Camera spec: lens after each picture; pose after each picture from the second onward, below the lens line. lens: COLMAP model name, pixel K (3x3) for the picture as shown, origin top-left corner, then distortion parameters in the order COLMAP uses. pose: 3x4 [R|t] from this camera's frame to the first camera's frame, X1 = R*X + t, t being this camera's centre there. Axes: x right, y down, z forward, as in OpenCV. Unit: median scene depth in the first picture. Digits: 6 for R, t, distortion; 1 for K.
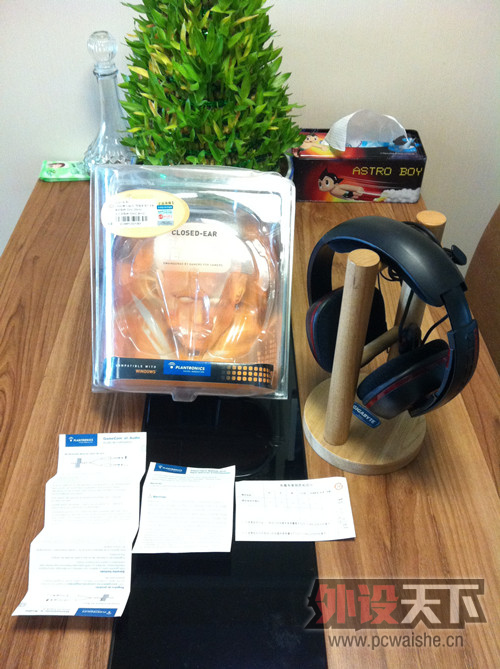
lens RADIAL K [[573.0, 0, 250.0], [0, 573.0, 334.5], [0, 0, 1]] dist [0.009494, -0.015017]
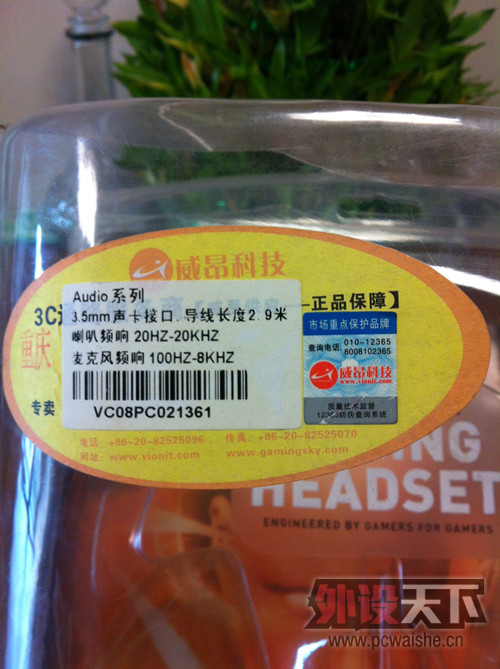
lens RADIAL K [[573.0, 0, 250.0], [0, 573.0, 334.5], [0, 0, 1]] dist [0.009494, -0.015017]
pose [[0.999789, 0.006544, 0.019465, -0.181931], [-0.003928, 0.991310, -0.131485, -0.194128], [-0.020156, 0.131381, 0.991127, 0.820751]]
